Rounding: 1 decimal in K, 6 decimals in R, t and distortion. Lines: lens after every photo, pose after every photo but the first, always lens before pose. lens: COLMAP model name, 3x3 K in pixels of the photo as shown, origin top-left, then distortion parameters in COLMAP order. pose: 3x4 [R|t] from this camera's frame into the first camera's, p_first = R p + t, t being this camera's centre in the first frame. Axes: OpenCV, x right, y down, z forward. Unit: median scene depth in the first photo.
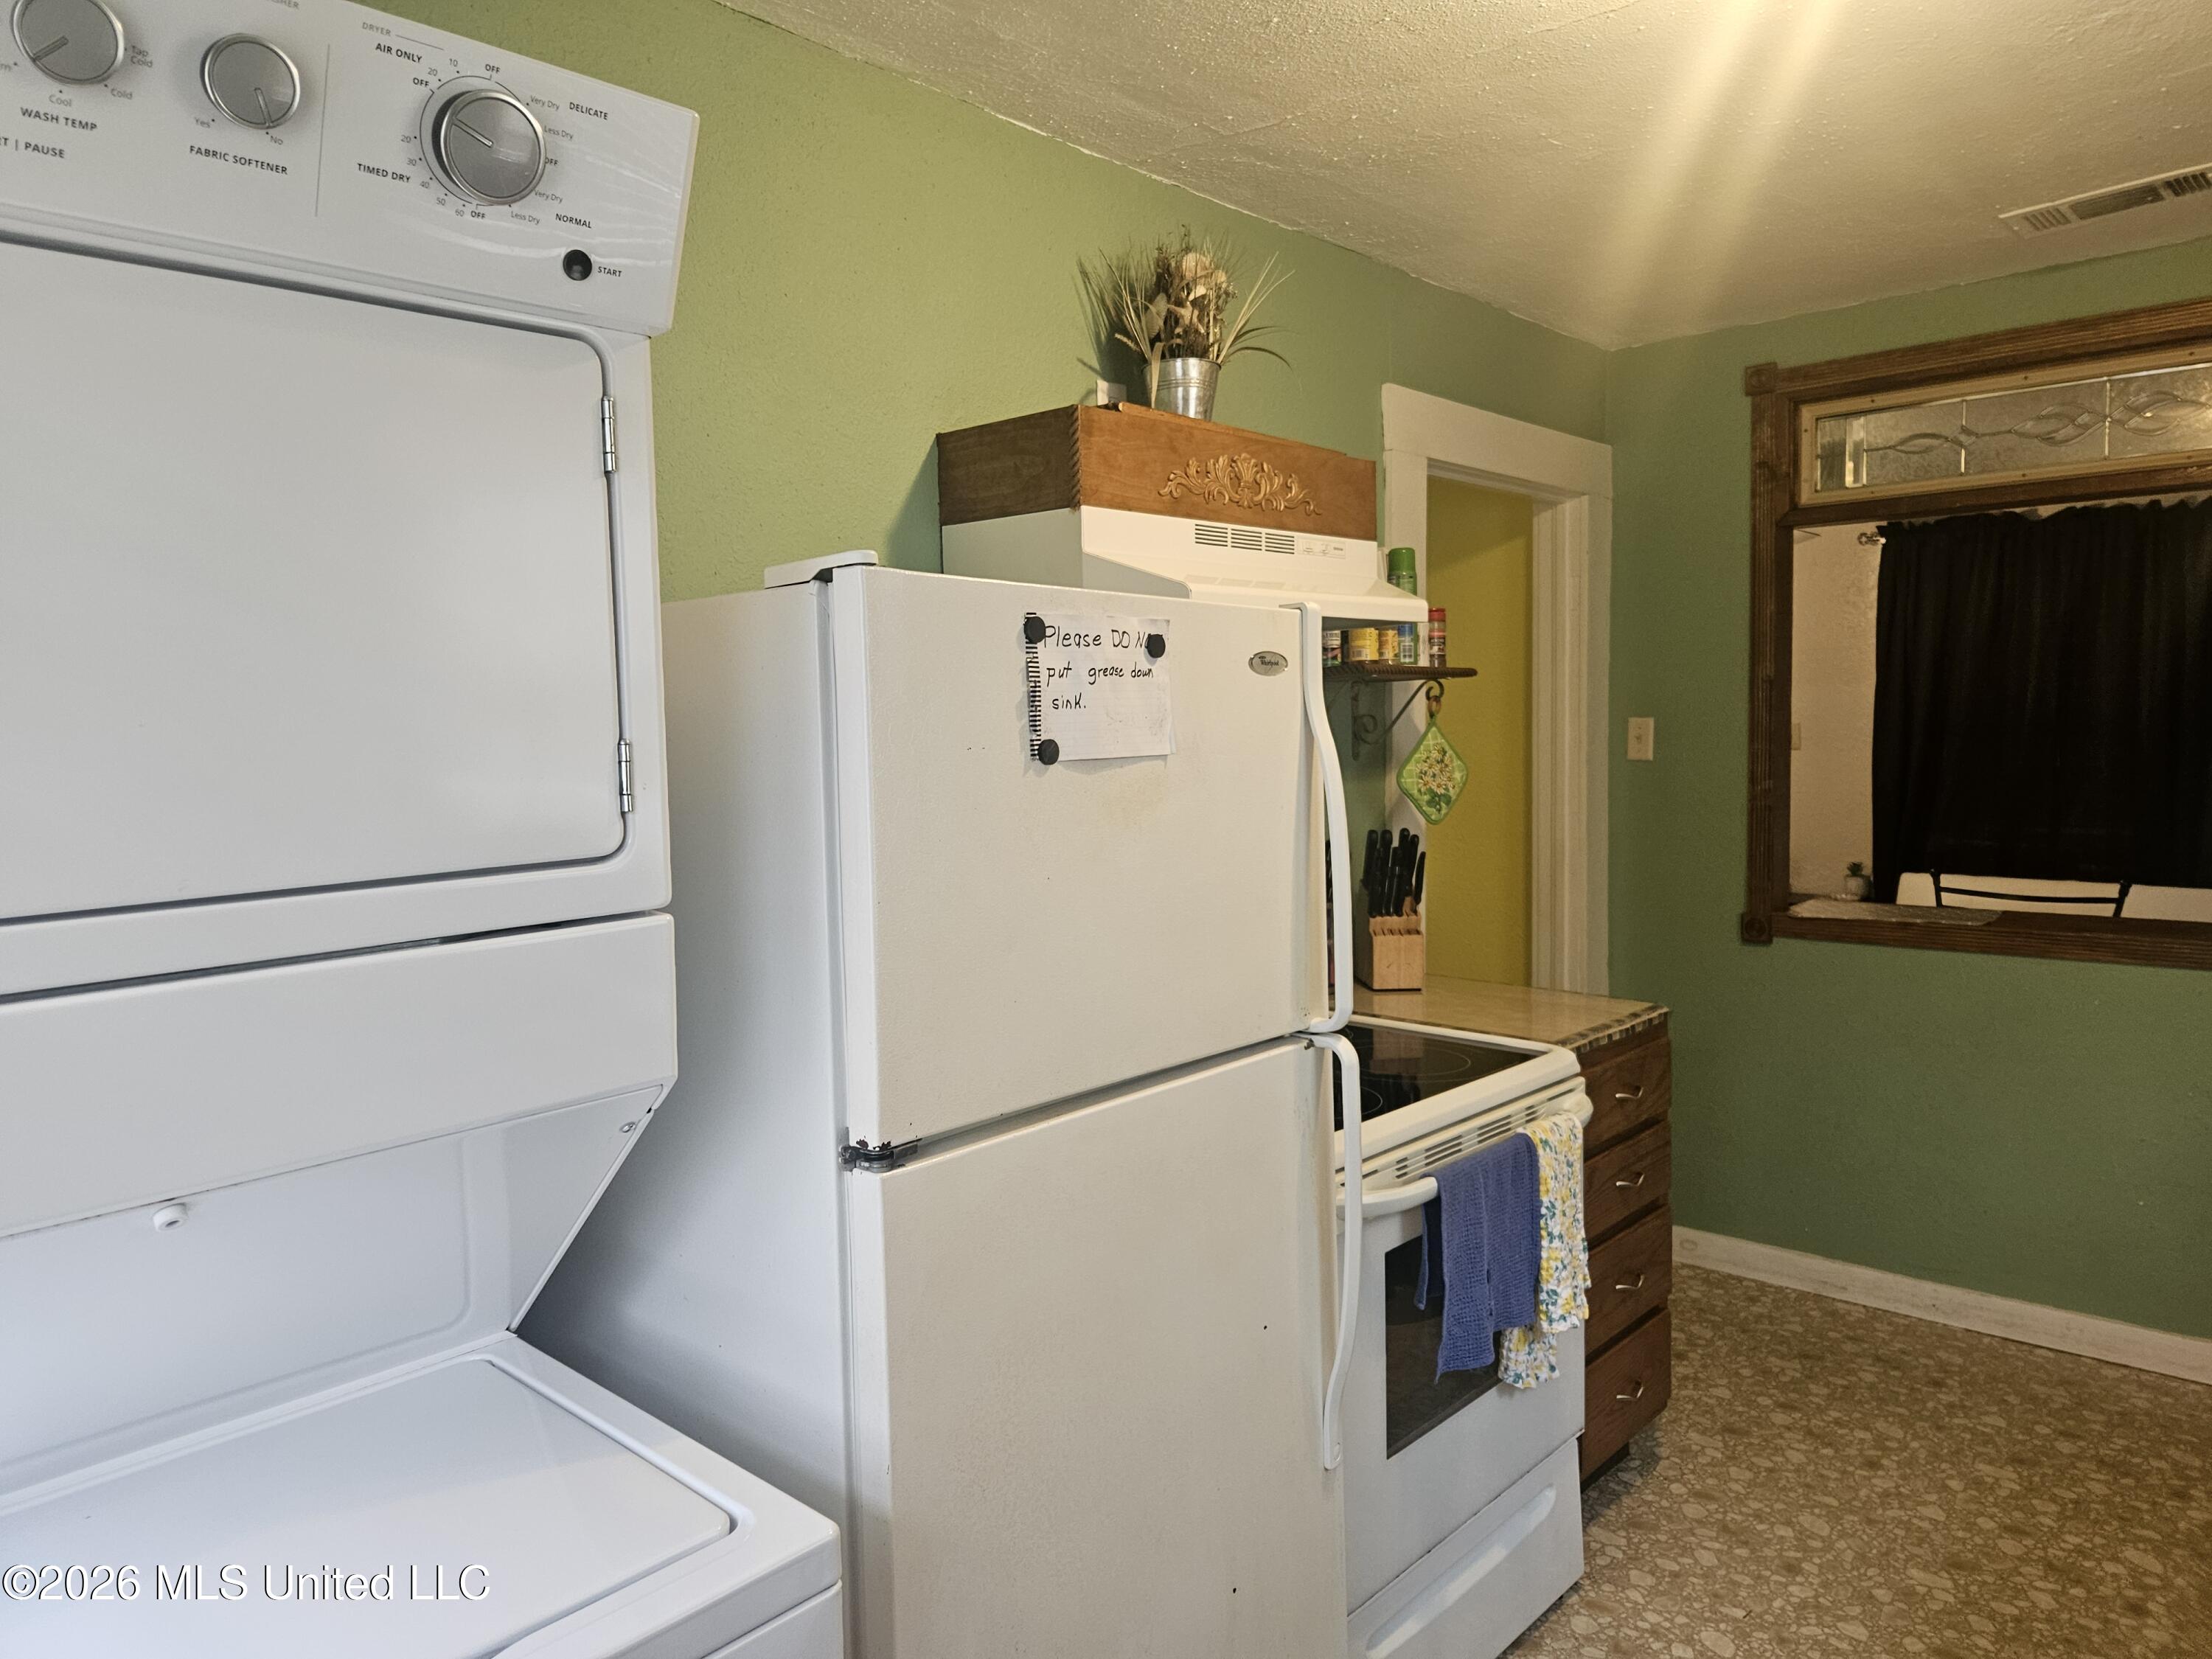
lens RADIAL K [[1481.8, 0, 1102.8], [0, 1481.8, 828.9], [0, 0, 1]] dist [0.072592, -0.063048]
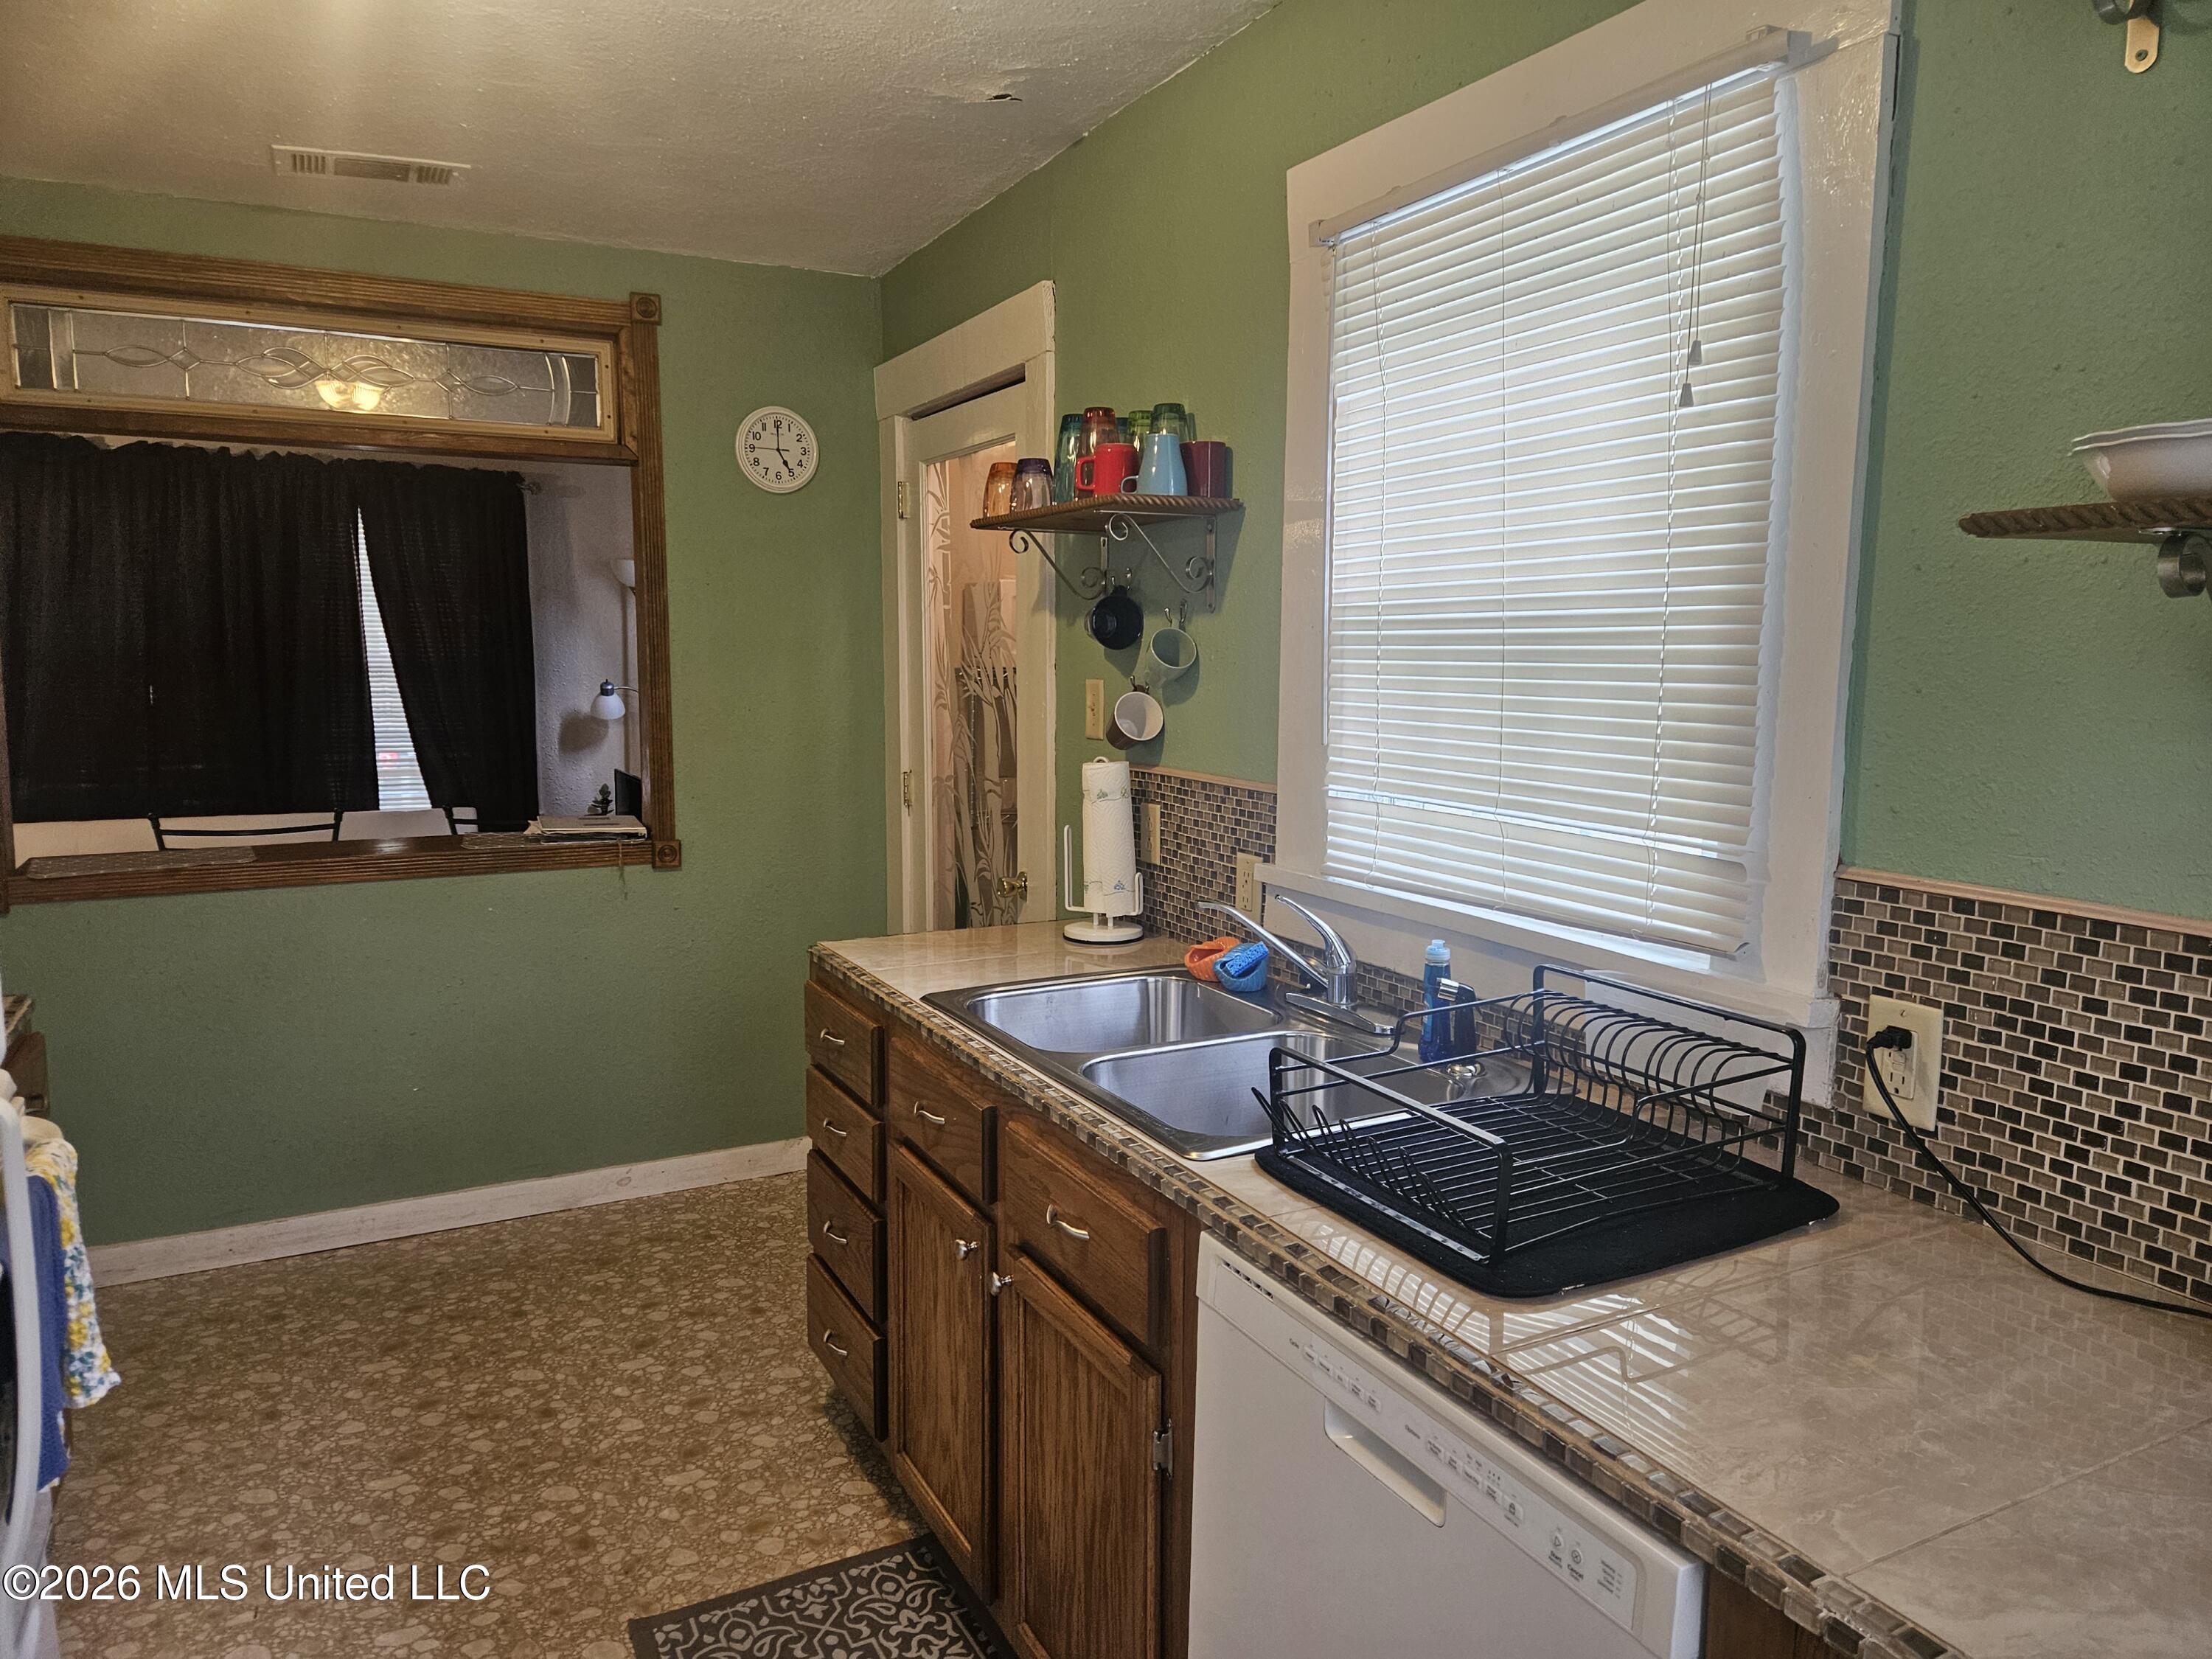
lens RADIAL K [[1481.8, 0, 1089.5], [0, 1481.8, 844.0], [0, 0, 1]] dist [0.072592, -0.063048]
pose [[0.349309, -0.102978, 0.931332, -0.228465], [0.056616, 0.994446, 0.088722, -0.007665], [-0.935296, 0.021737, 0.353199, 0.185280]]
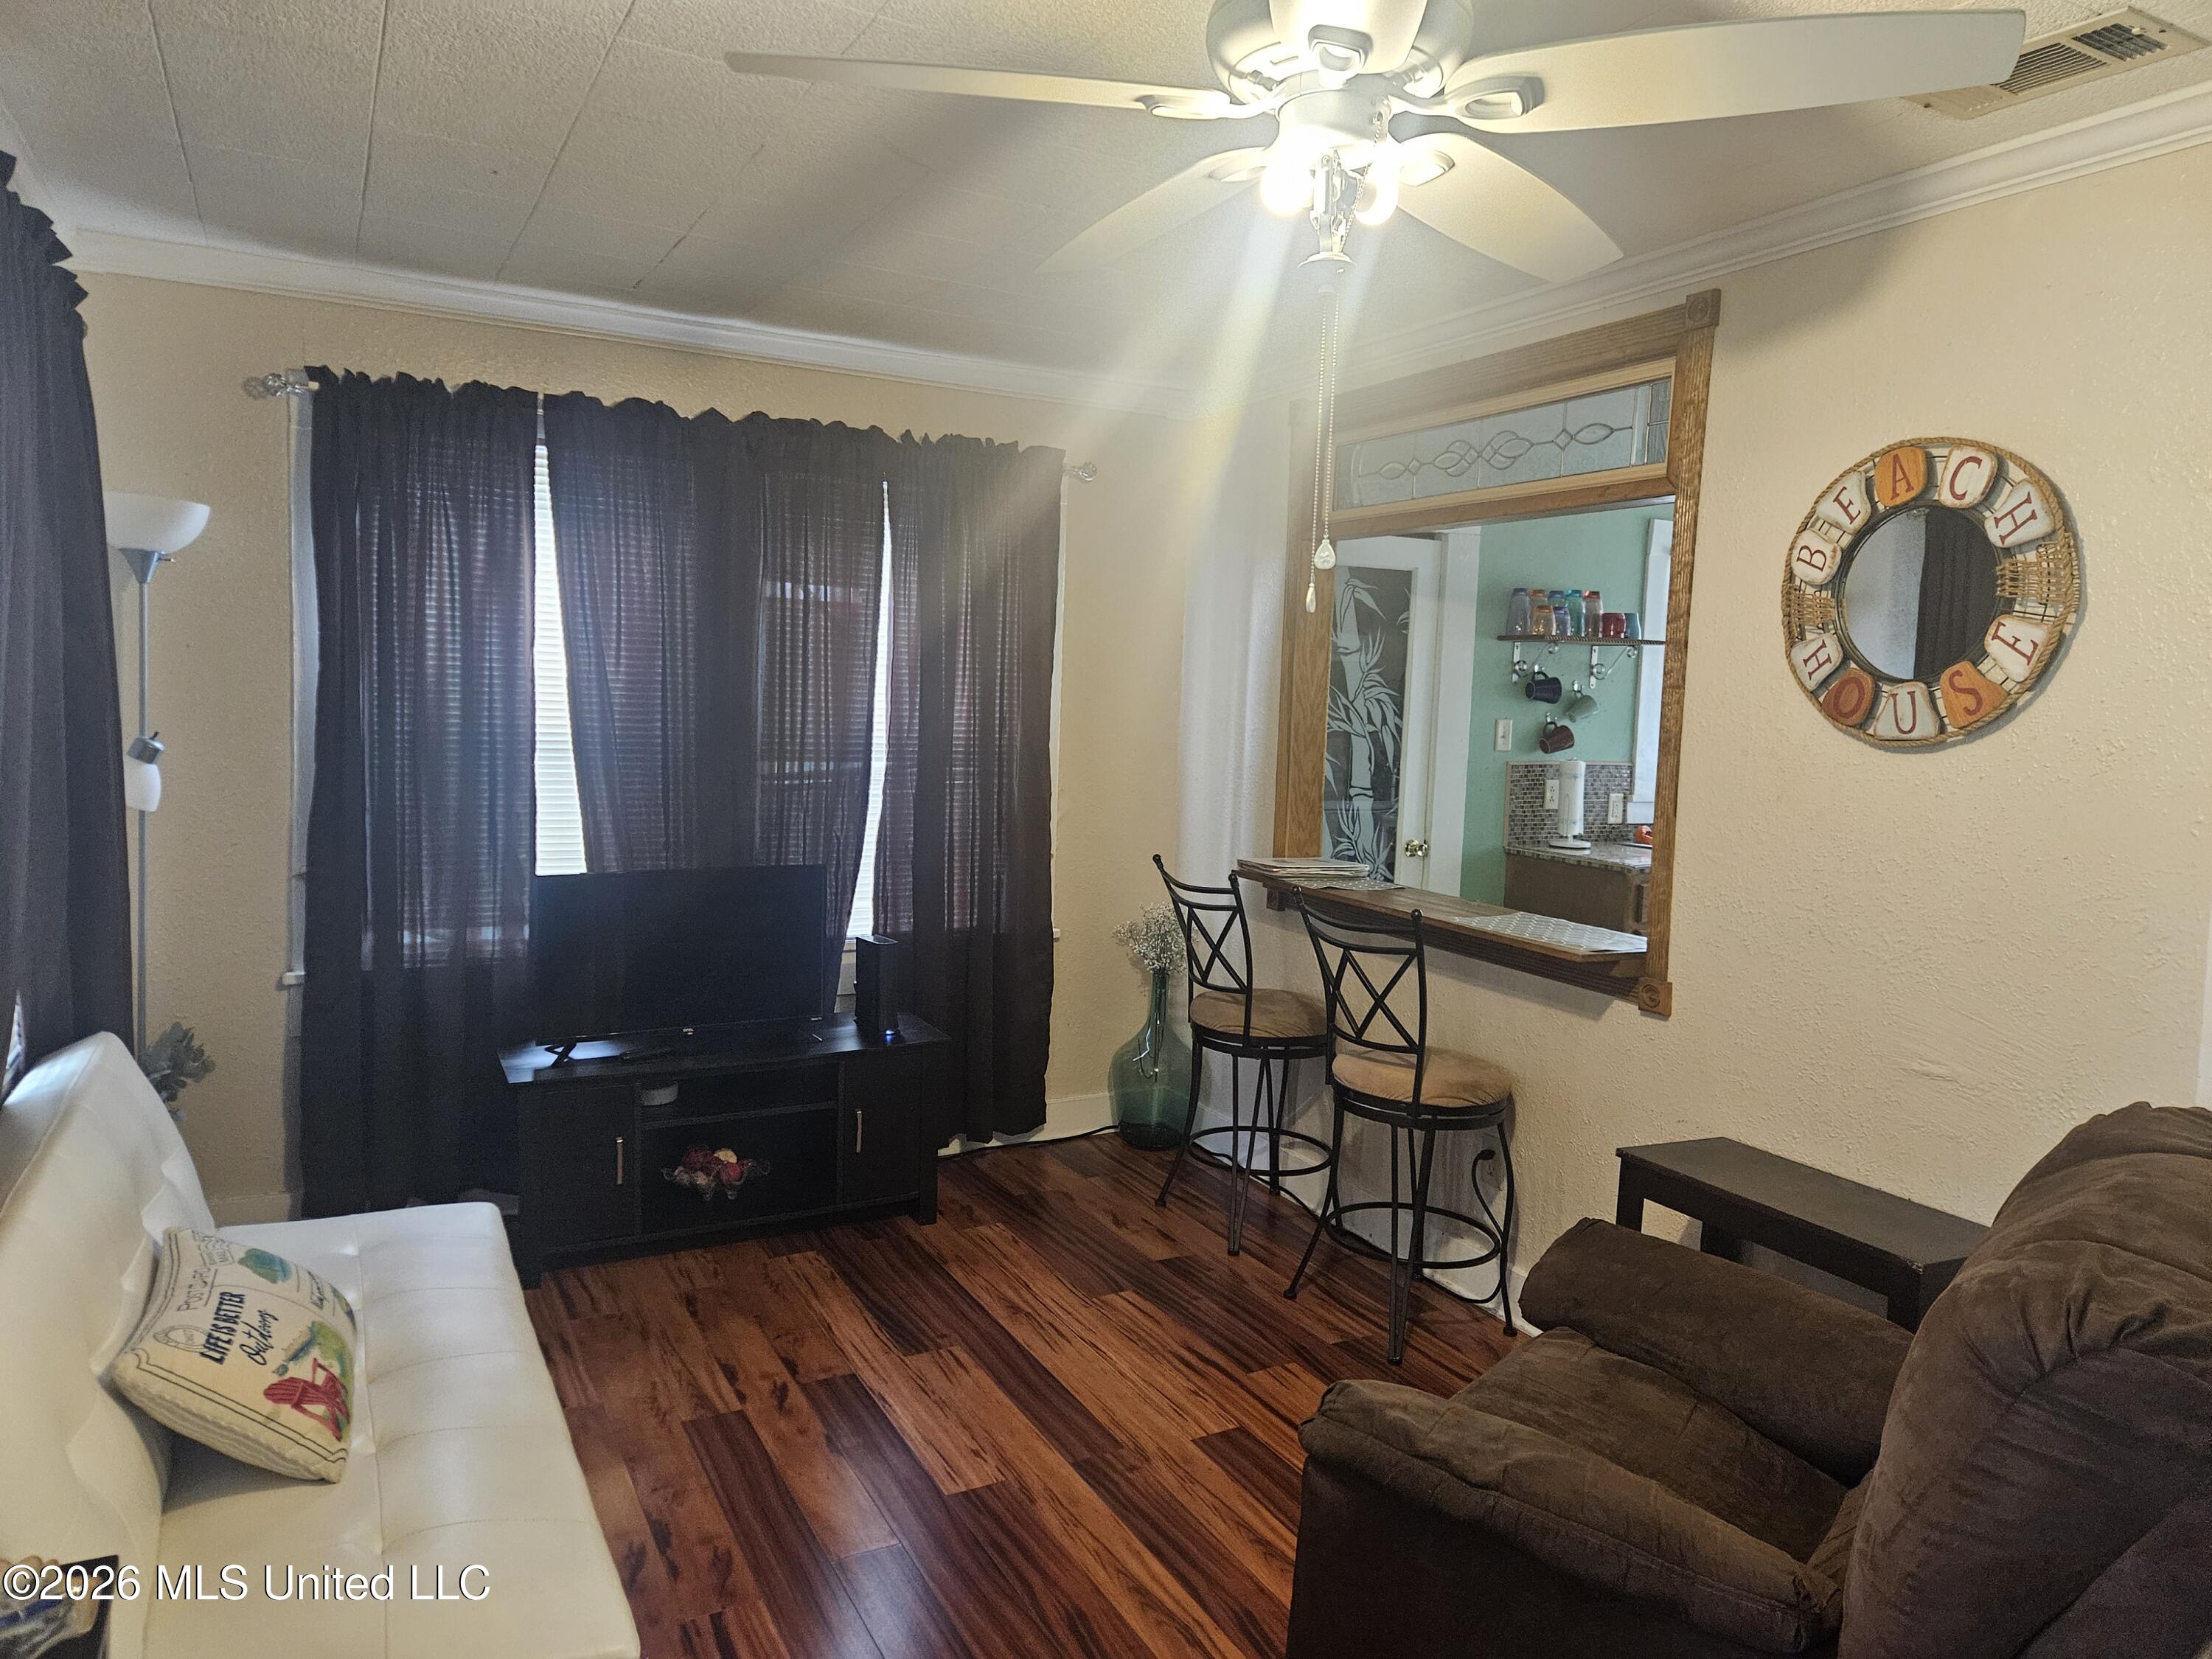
lens RADIAL K [[1481.8, 0, 1100.5], [0, 1481.8, 811.8], [0, 0, 1]] dist [0.072592, -0.063048]
pose [[-0.941093, -0.039775, 0.335802, 0.790006], [0.010901, 0.988973, 0.147692, -0.249838], [-0.337973, 0.142652, -0.930282, 3.116219]]
